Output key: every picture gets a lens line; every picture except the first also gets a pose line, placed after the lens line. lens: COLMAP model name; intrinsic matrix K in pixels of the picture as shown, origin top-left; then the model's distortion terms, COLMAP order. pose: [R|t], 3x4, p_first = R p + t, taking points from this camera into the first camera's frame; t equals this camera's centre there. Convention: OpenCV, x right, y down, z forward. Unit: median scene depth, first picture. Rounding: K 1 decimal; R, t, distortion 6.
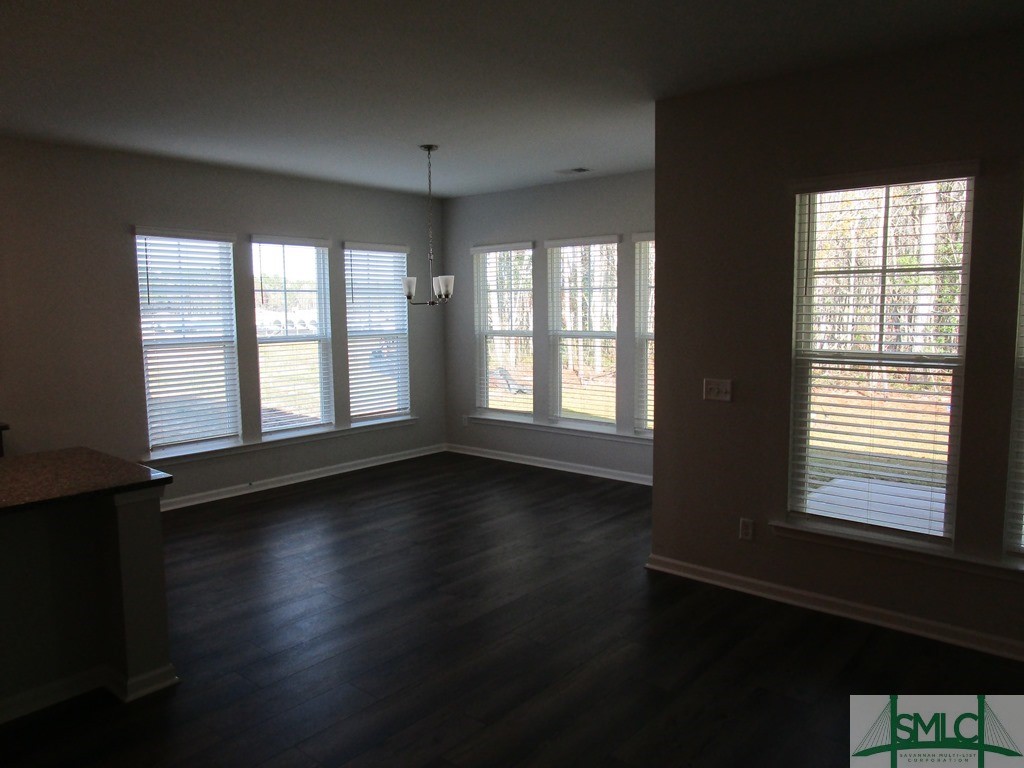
lens RADIAL K [[731.8, 0, 507.7], [0, 731.8, 385.5], [0, 0, 1]] dist [-0.036096, 0.029827]
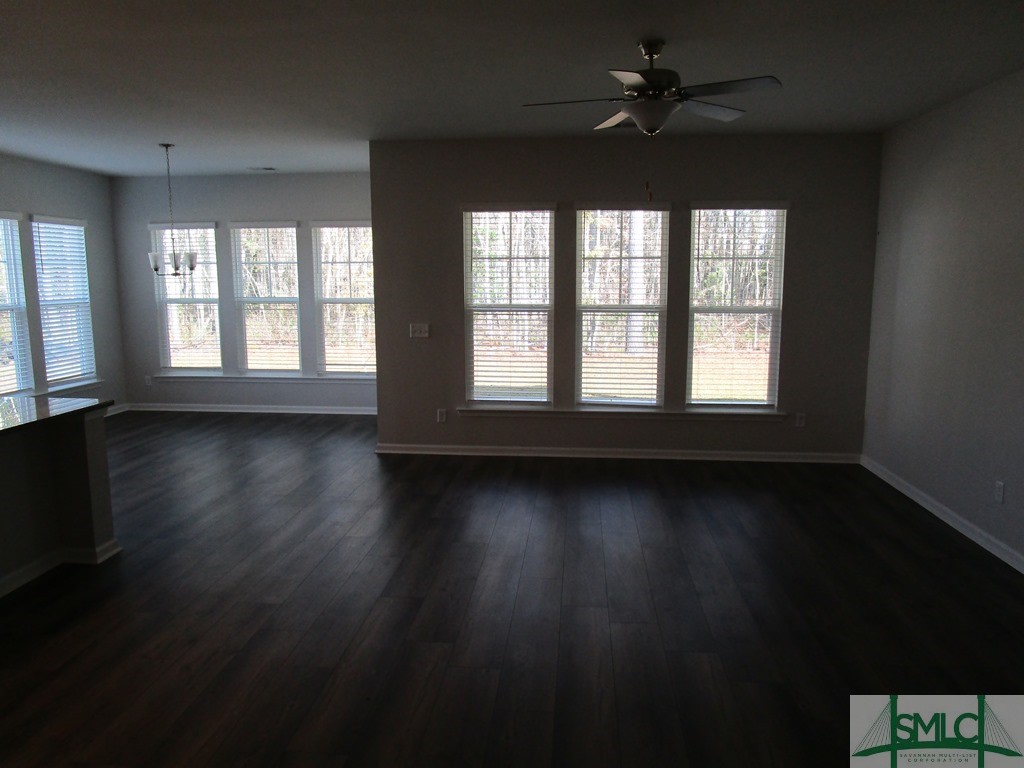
lens RADIAL K [[731.8, 0, 507.7], [0, 731.8, 385.5], [0, 0, 1]] dist [-0.036096, 0.029827]
pose [[0.819765, -0.078293, 0.567323, -0.271600], [0.055350, 0.996805, 0.057584, 0.025370], [-0.570019, -0.015804, 0.821480, -0.245477]]
